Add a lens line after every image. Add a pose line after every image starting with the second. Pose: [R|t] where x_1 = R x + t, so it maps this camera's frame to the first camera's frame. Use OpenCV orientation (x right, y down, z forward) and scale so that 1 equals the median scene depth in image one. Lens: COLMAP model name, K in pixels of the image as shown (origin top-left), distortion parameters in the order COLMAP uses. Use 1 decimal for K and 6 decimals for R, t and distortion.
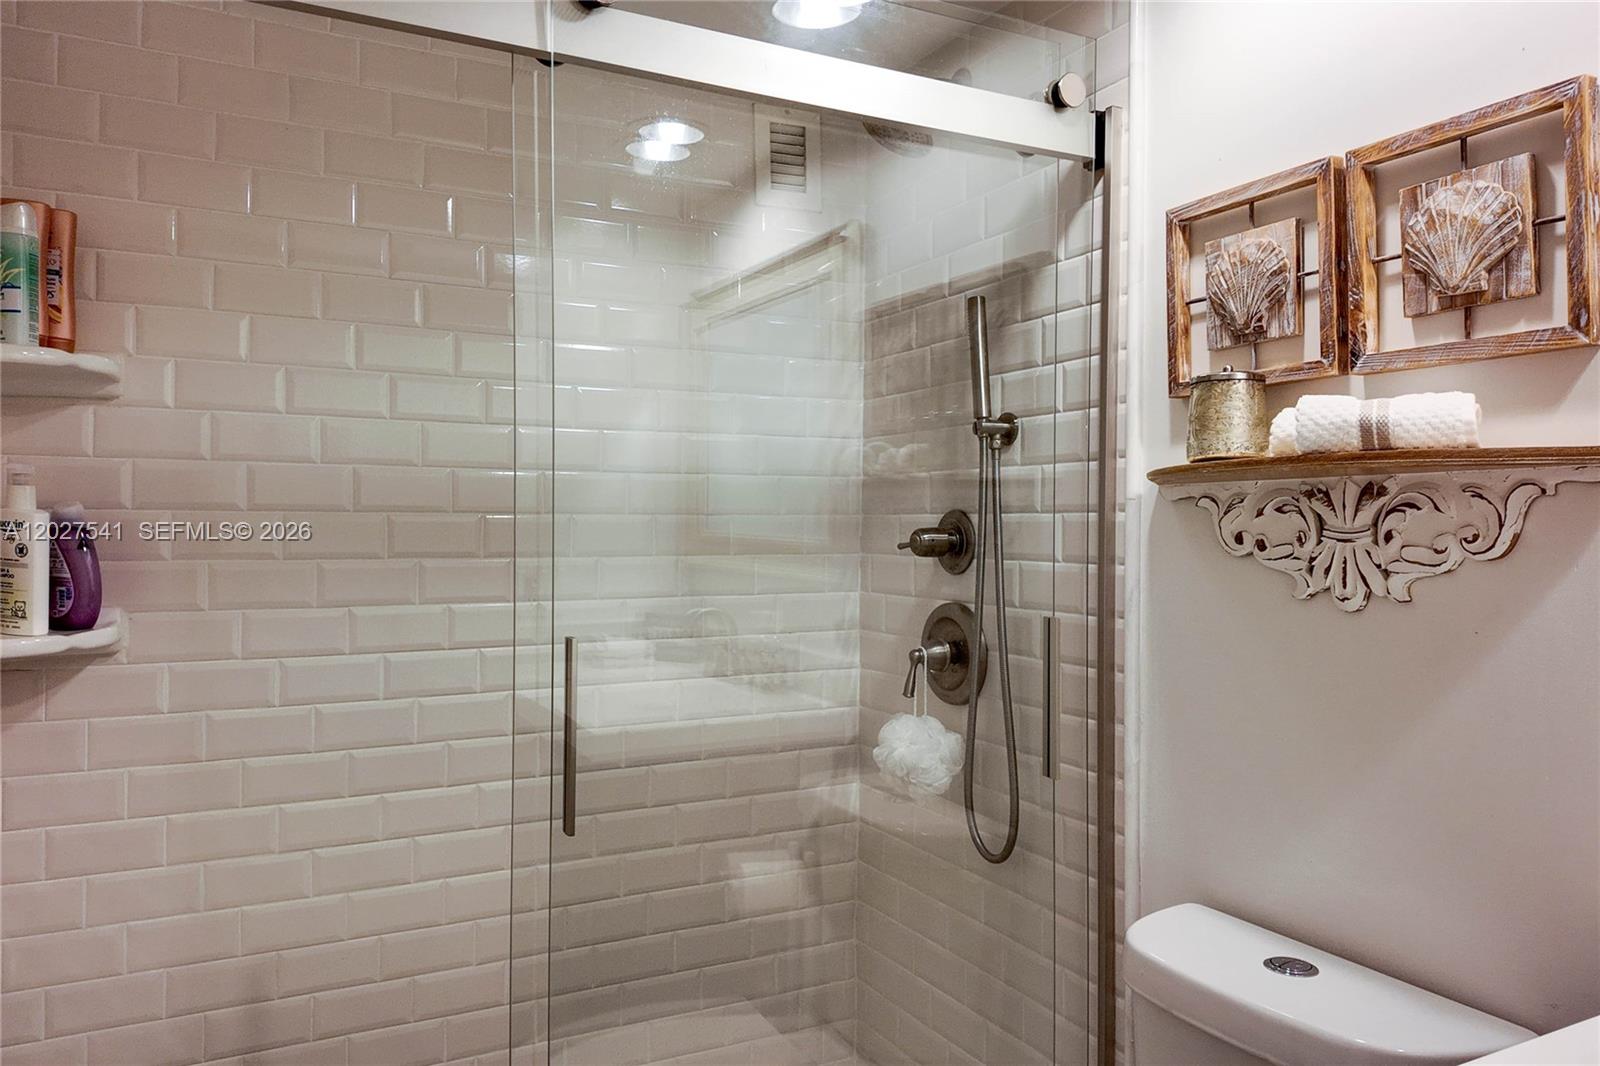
lens RADIAL K [[1108.9, 0, 798.3], [0, 1108.9, 522.2], [0, 0, 1]] dist [0.074677, -0.095294]
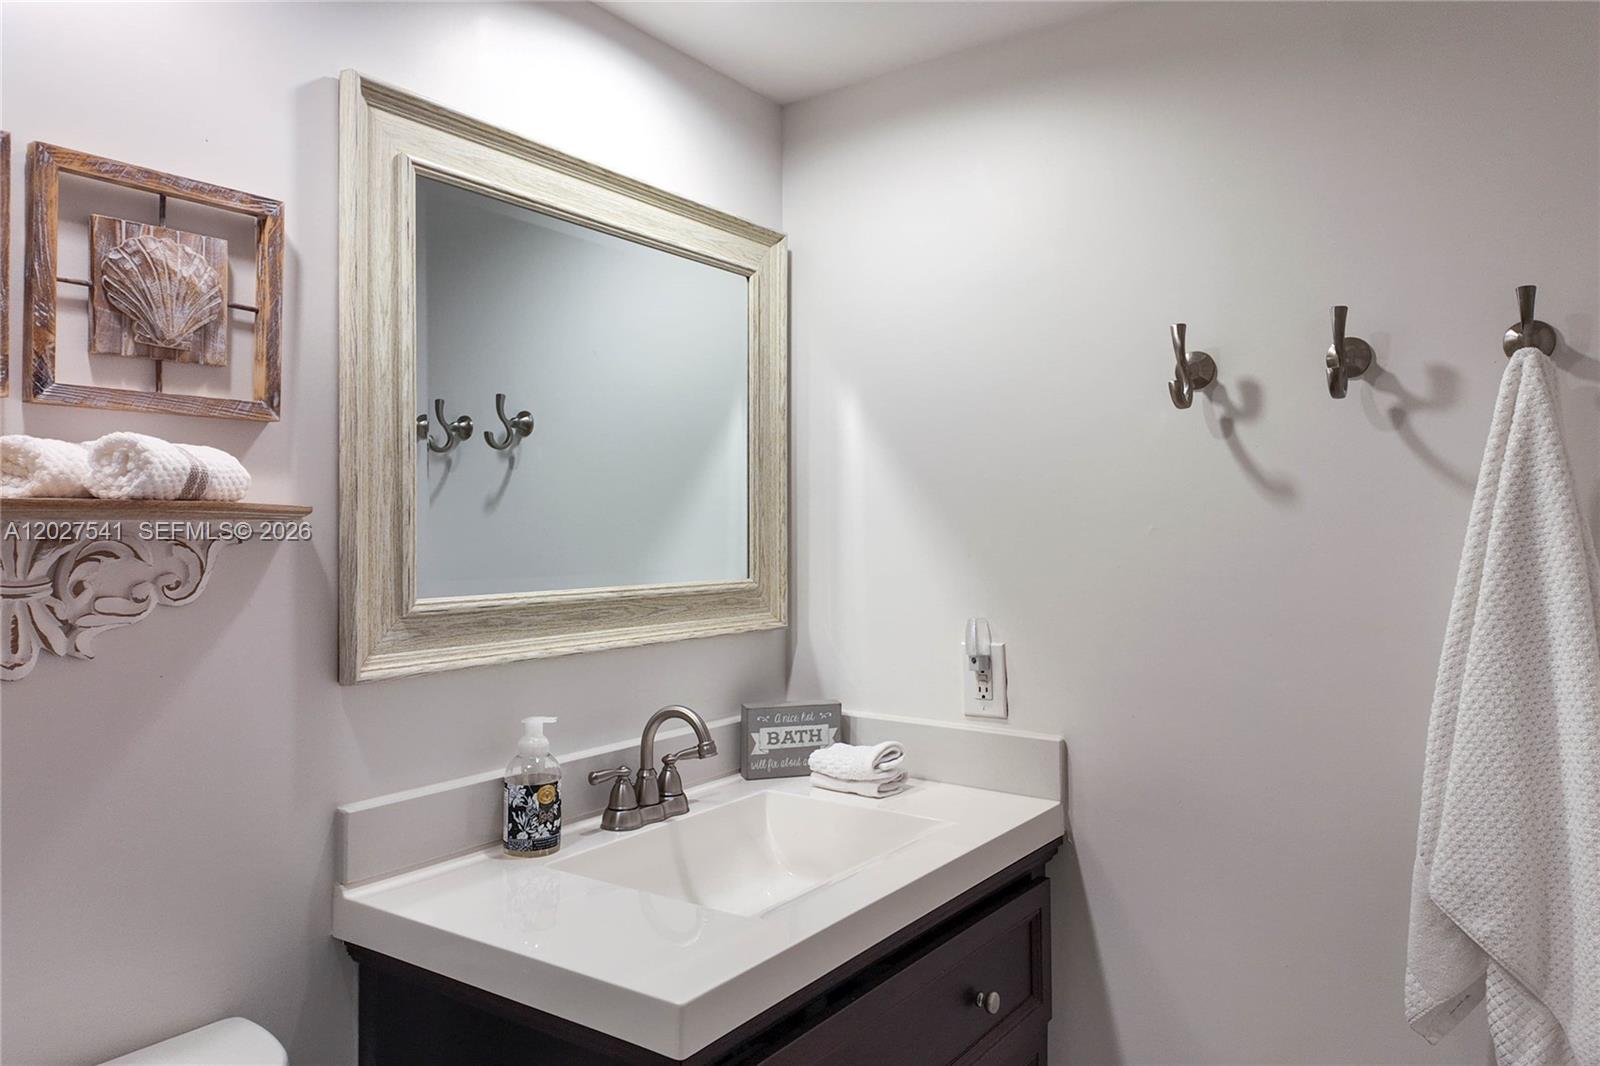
lens RADIAL K [[1108.9, 0, 798.9], [0, 1108.9, 531.7], [0, 0, 1]] dist [0.074677, -0.095294]
pose [[-0.460555, -0.003121, 0.887626, -0.571505], [-0.000093, 0.999994, 0.003468, -0.037597], [-0.887631, 0.001514, -0.460552, 0.934998]]
